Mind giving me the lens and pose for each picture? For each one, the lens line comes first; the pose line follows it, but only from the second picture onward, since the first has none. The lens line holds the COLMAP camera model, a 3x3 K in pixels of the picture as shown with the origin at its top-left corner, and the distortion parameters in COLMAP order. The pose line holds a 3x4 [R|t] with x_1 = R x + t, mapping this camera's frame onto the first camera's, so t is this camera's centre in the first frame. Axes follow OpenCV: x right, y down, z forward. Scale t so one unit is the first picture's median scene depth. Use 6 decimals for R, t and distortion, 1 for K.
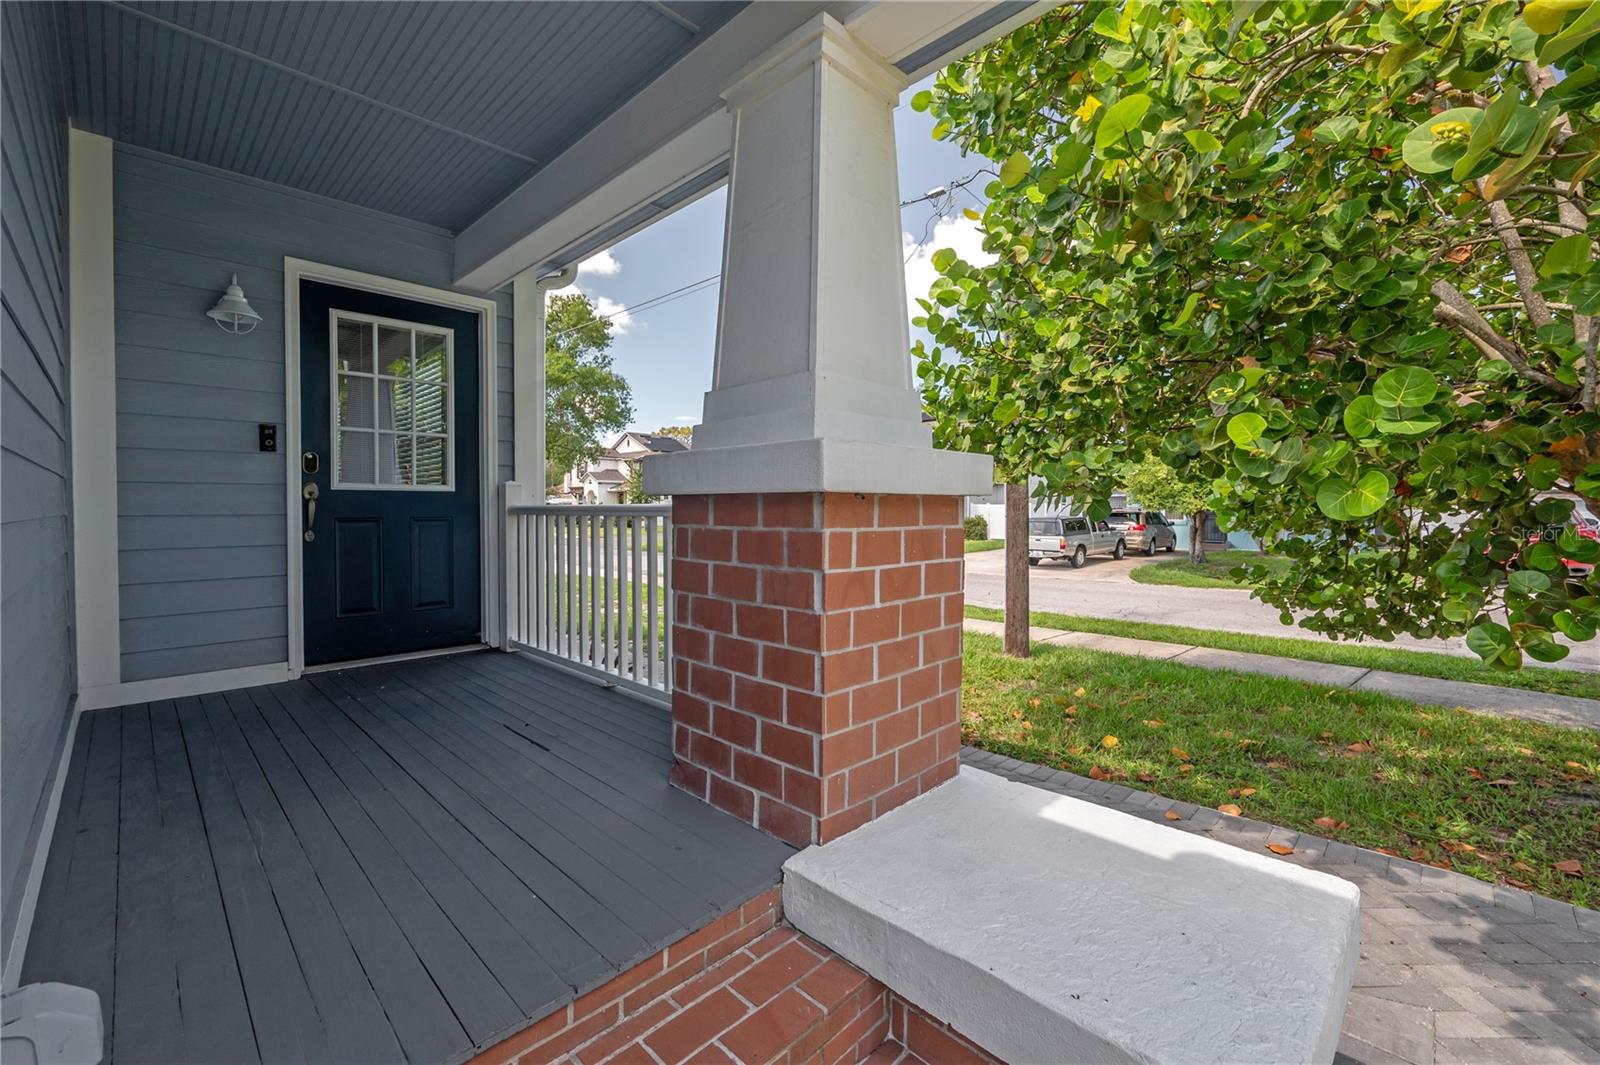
lens RADIAL K [[673.3, 0, 799.7], [0, 673.3, 513.3], [0, 0, 1]] dist [-0.000916, -0.000232]
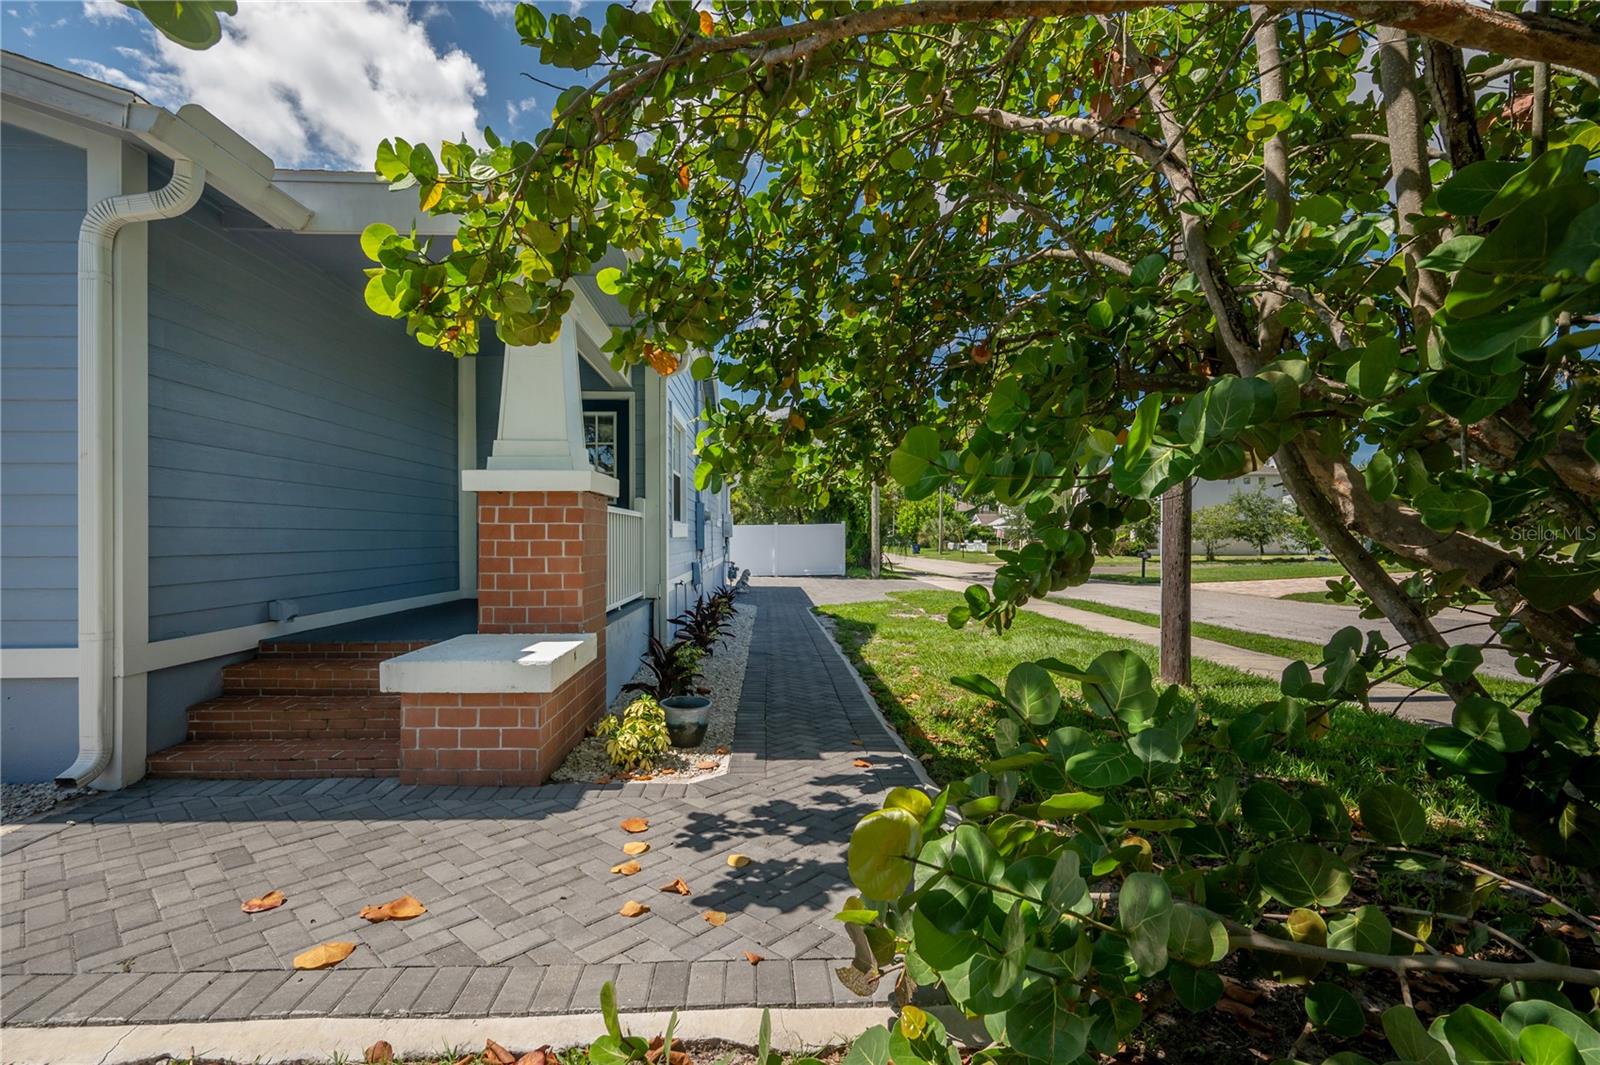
lens RADIAL K [[738.5, 0, 793.7], [0, 738.5, 531.3], [0, 0, 1]] dist [-0.000293, -0.000052]
pose [[0.727287, -0.006627, -0.686302, 2.253912], [-0.002606, 0.999920, -0.012417, 0.120252], [0.686329, 0.010819, 0.727211, -0.149443]]
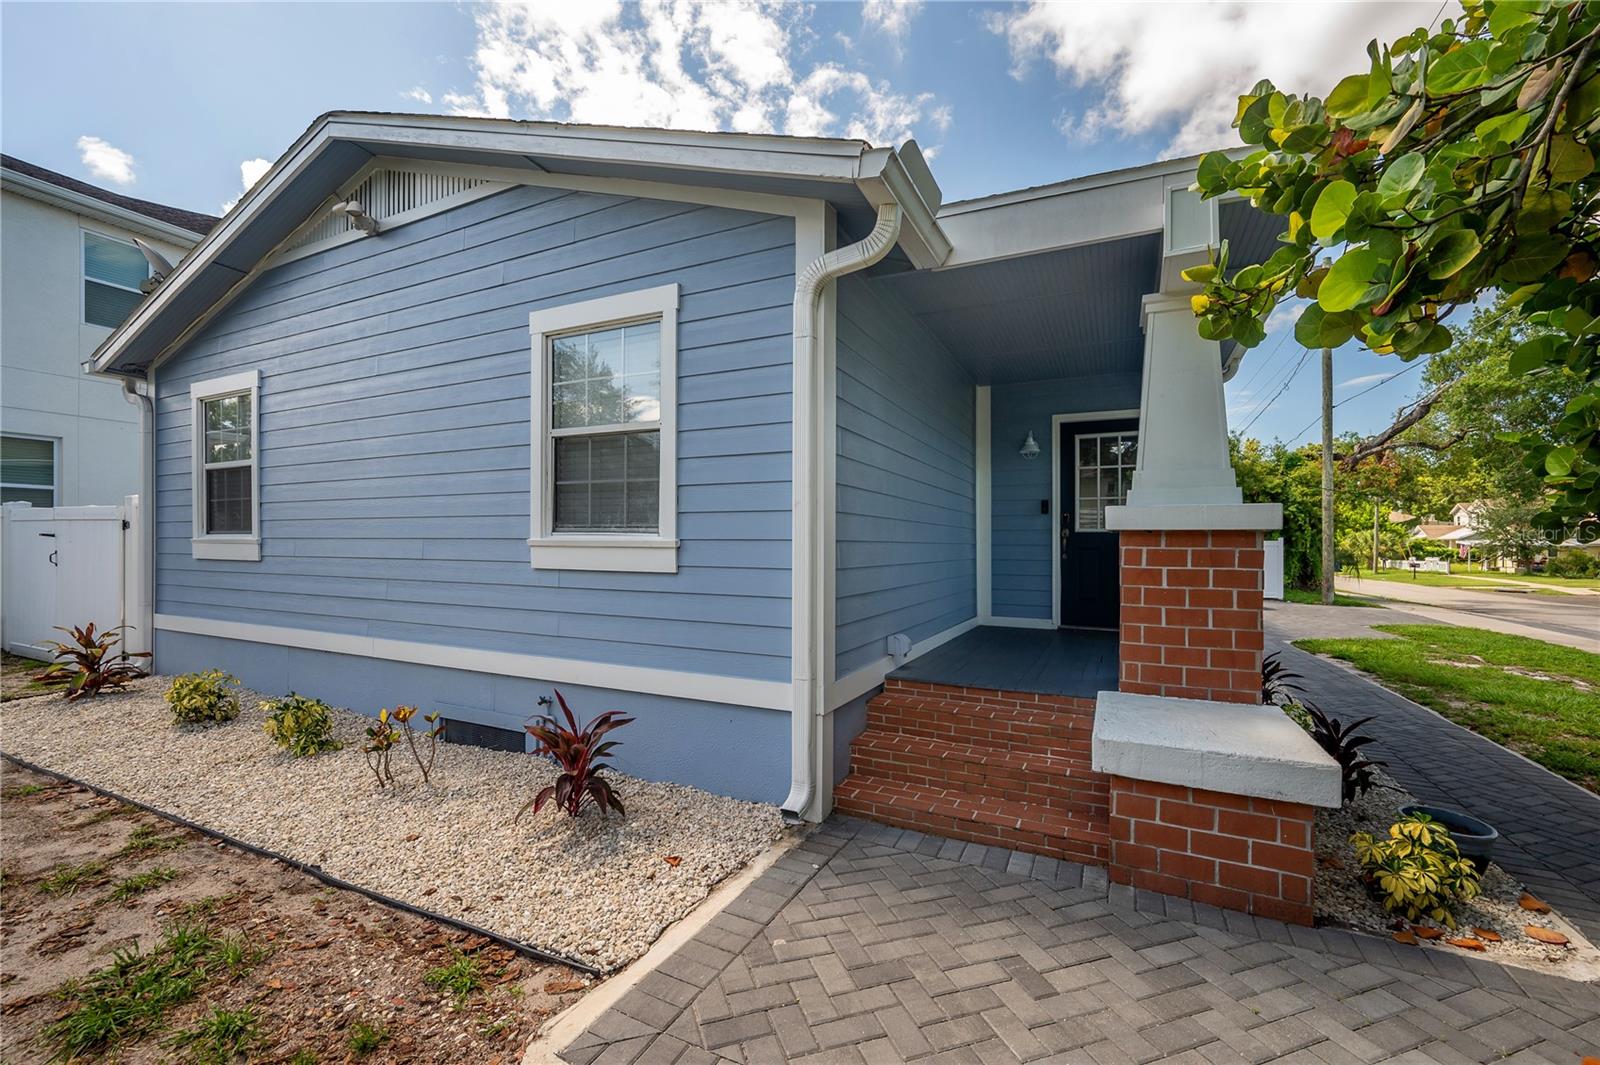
lens RADIAL K [[668.0, 0, 799.1], [0, 668.0, 541.9], [0, 0, 1]] dist [-0.001258, -0.000197]
pose [[0.321877, -0.003061, -0.946776, 1.434948], [-0.014082, 0.999869, -0.008020, 0.032148], [0.946677, 0.015914, 0.321792, -0.562662]]
